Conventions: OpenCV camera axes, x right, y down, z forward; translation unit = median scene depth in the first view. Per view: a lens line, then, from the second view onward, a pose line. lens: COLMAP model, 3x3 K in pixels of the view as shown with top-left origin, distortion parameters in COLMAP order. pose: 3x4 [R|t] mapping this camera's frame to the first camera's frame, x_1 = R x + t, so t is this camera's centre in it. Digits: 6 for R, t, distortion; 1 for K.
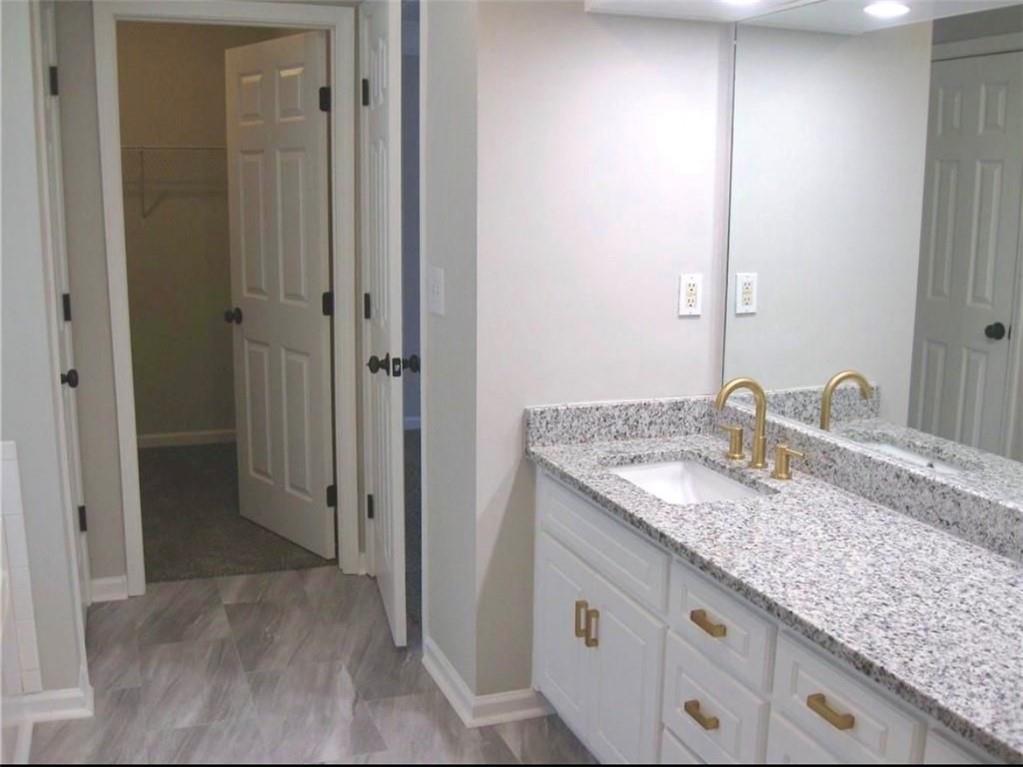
lens RADIAL K [[1080.4, 0, 513.1], [0, 1080.4, 381.3], [0, 0, 1]] dist [-0.026857, 0.000000]
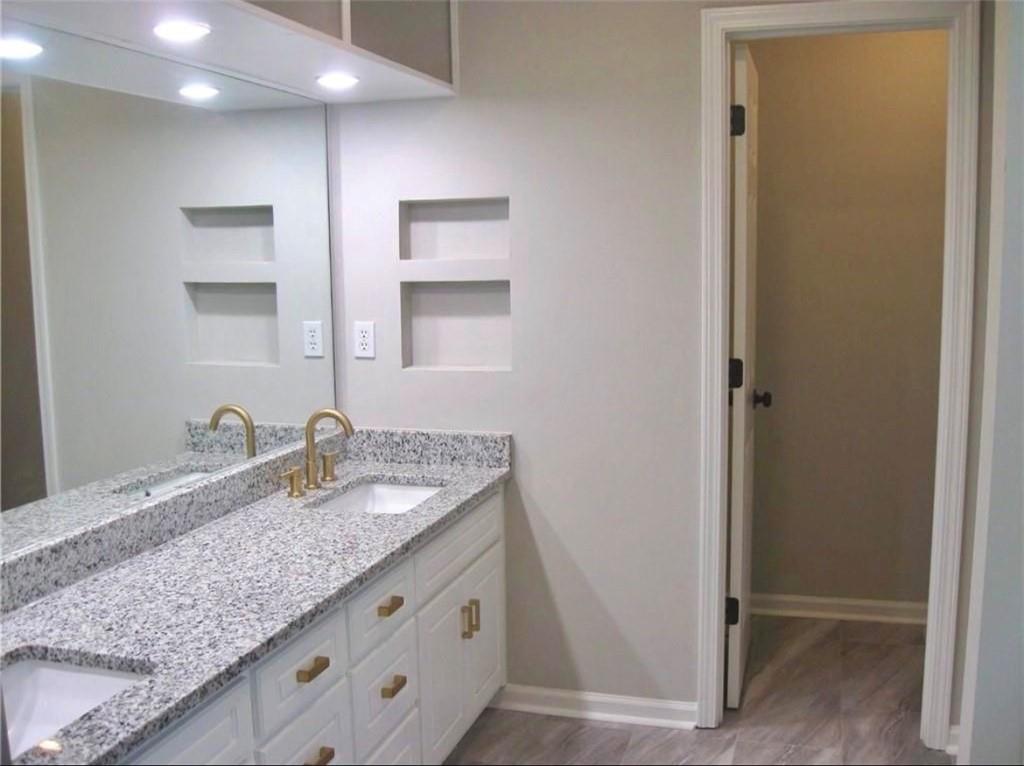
lens RADIAL K [[1081.4, 0, 514.4], [0, 1081.4, 384.4], [0, 0, 1]] dist [-0.026857, 0.000000]
pose [[-0.790720, -0.083482, 0.606459, -0.552514], [0.113333, 0.953571, 0.279032, -0.288697], [-0.601596, 0.289368, -0.744546, 1.526770]]
